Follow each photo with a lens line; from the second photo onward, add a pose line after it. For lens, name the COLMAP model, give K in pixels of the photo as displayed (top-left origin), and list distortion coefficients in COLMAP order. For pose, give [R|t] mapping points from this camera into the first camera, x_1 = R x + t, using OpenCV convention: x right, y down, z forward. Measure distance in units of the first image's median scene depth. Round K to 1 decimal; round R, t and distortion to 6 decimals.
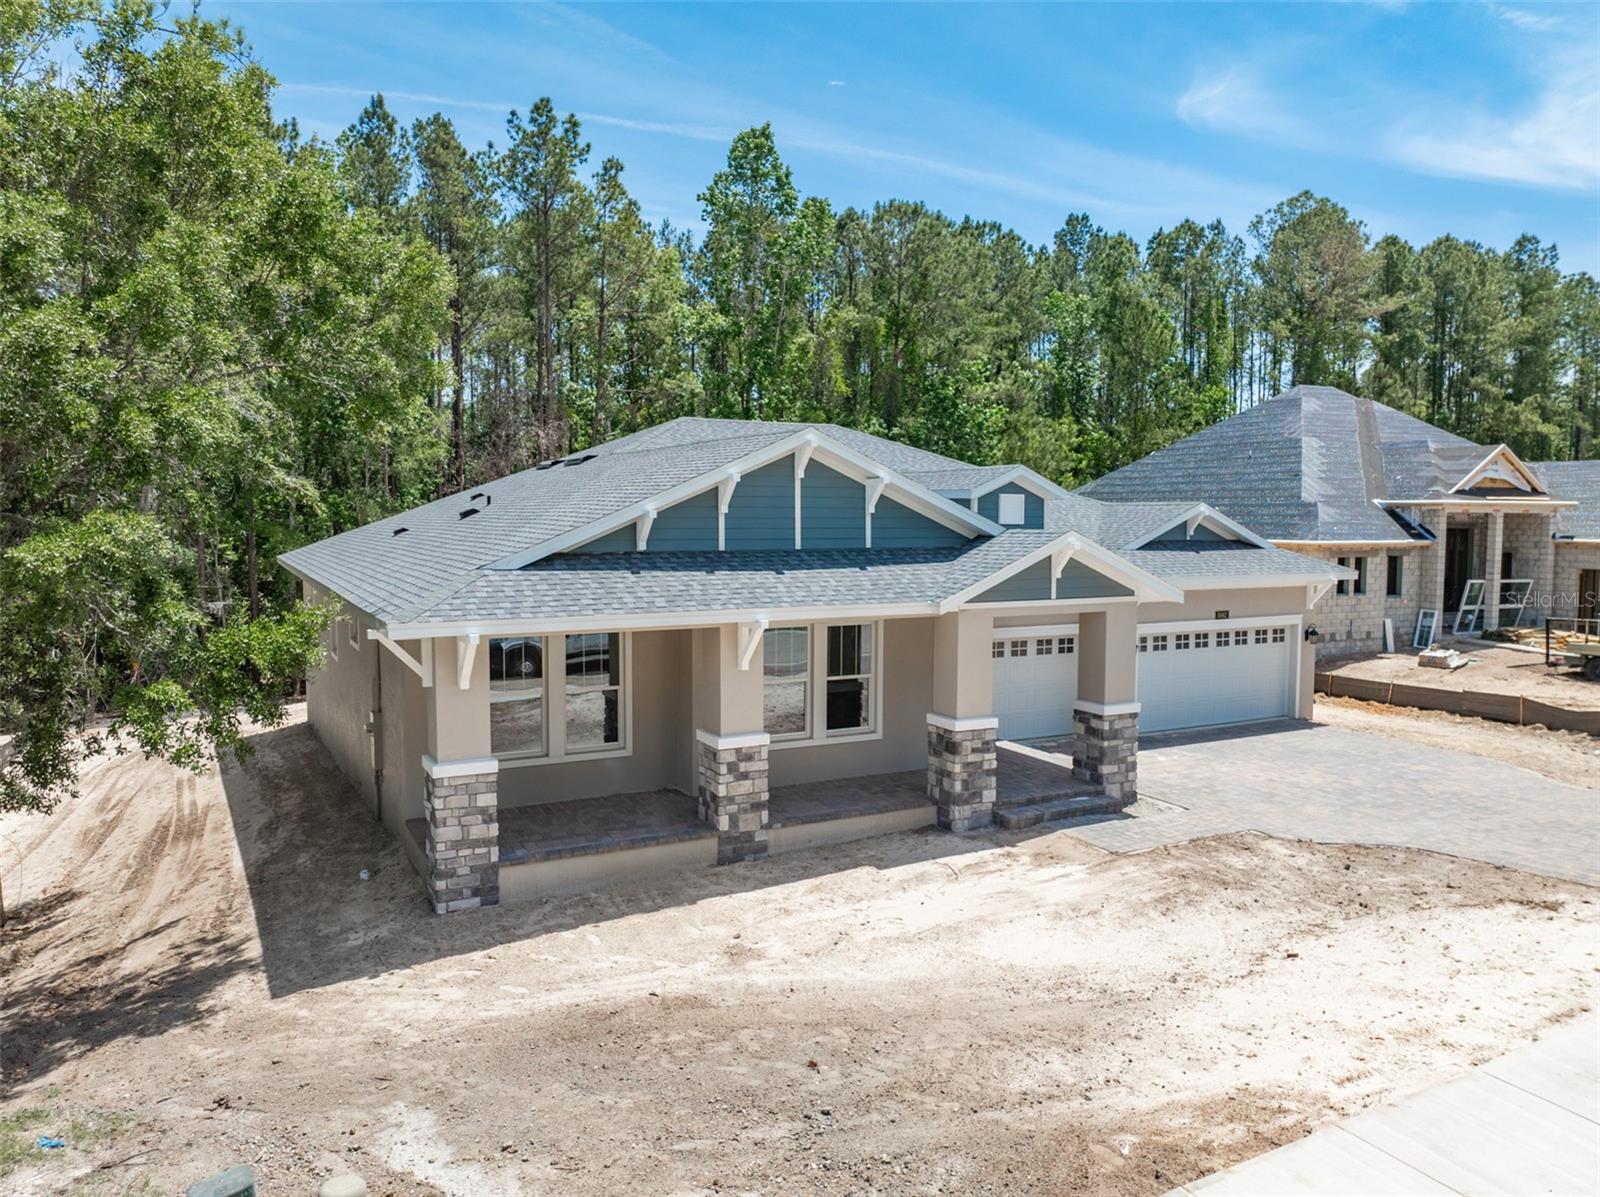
lens RADIAL K [[1127.0, 0, 807.4], [0, 1127.0, 596.9], [0, 0, 1]] dist [-0.038696, -0.008990]
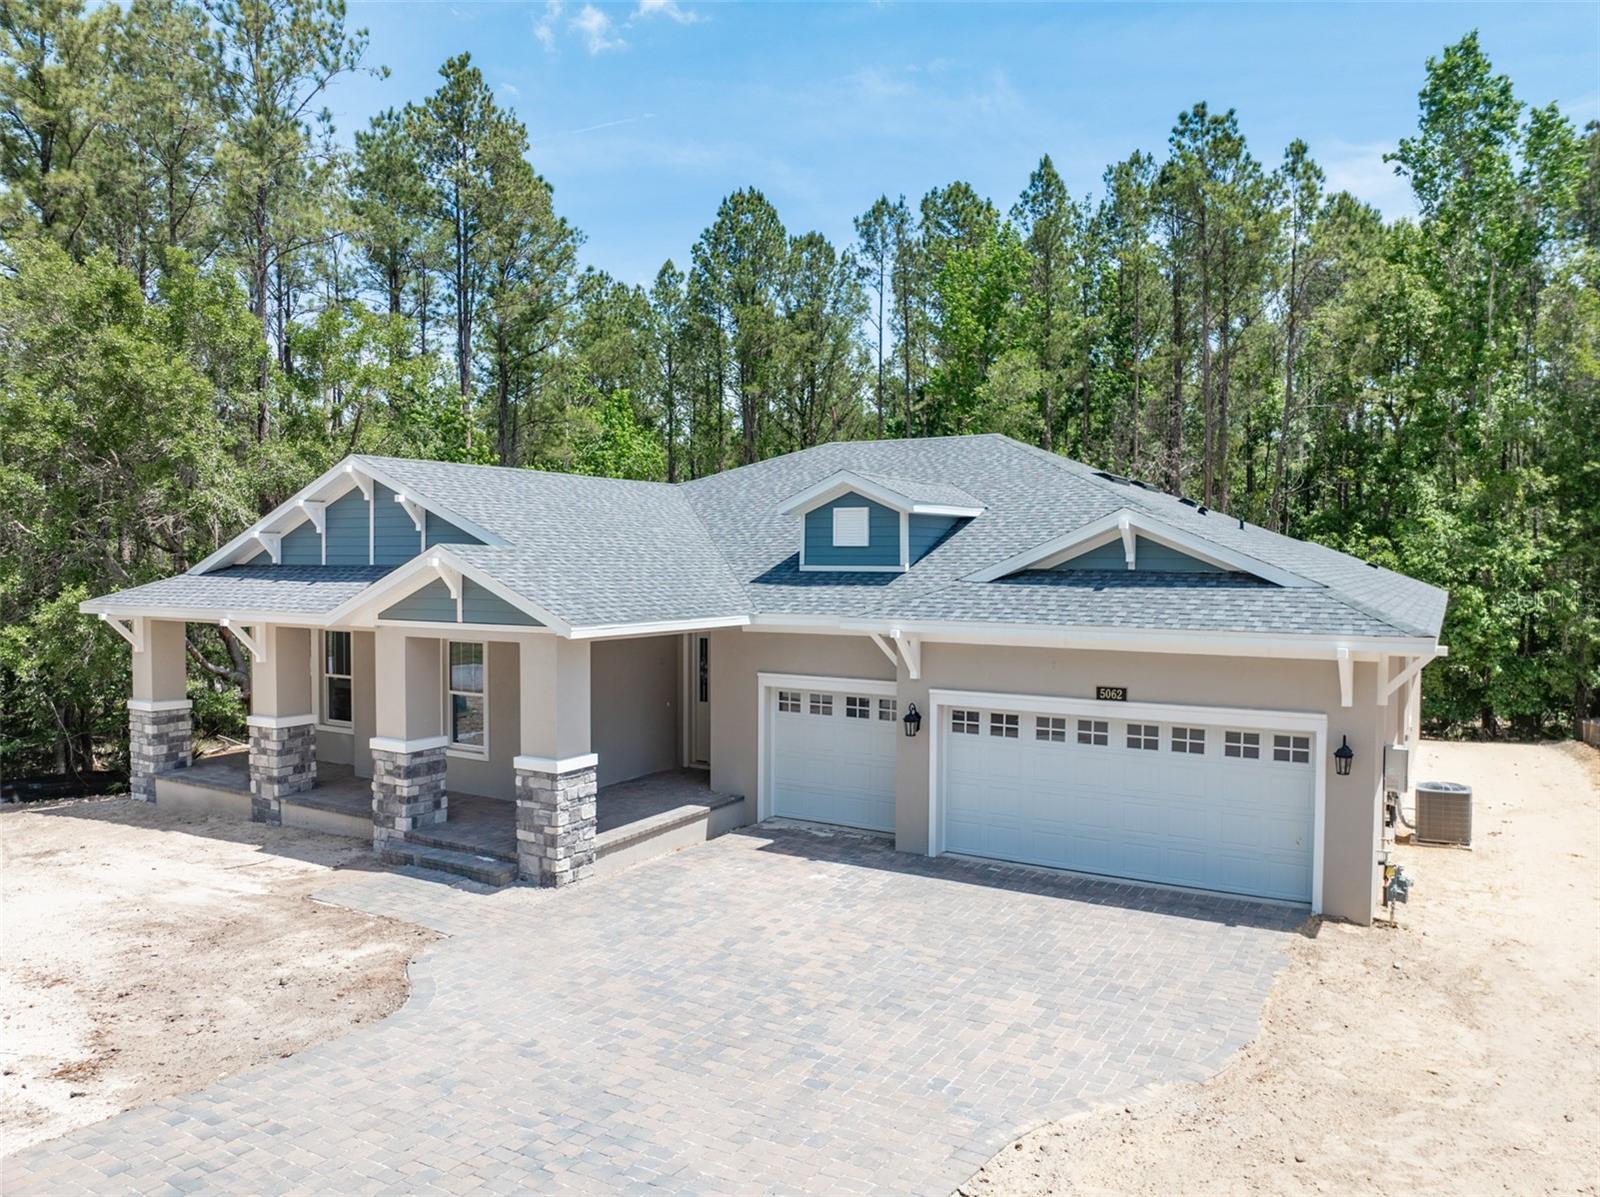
lens RADIAL K [[1127.0, 0, 807.4], [0, 1127.0, 596.9], [0, 0, 1]] dist [-0.038696, -0.008990]
pose [[0.521724, 0.024610, -0.852759, 1.163356], [-0.063436, 0.997936, -0.010011, -0.028068], [0.850753, 0.059319, 0.522208, 0.797938]]
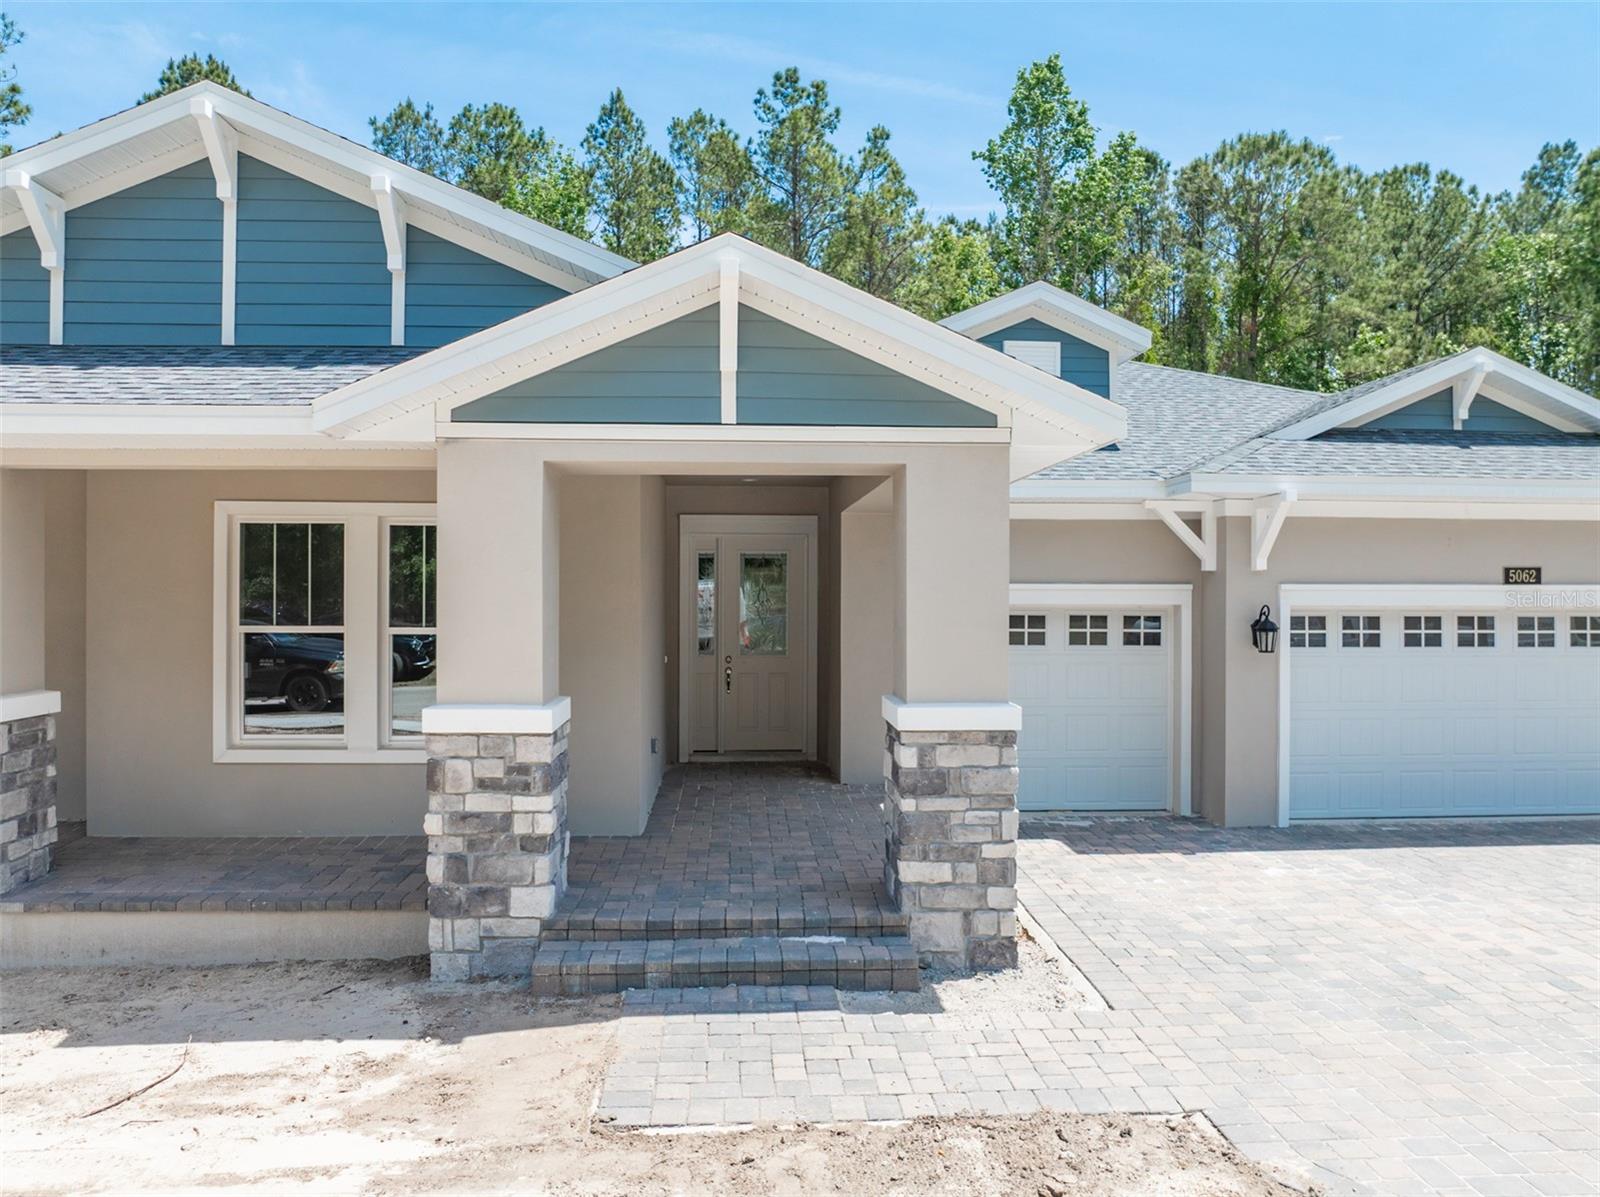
lens RADIAL K [[1134.4, 0, 808.1], [0, 1134.4, 592.3], [0, 0, 1]] dist [-0.038987, 0.000544]
pose [[0.910316, -0.003850, -0.413896, 0.427627], [-0.027899, 0.997112, -0.070634, 0.093014], [0.412973, 0.075846, 0.907580, 0.674087]]
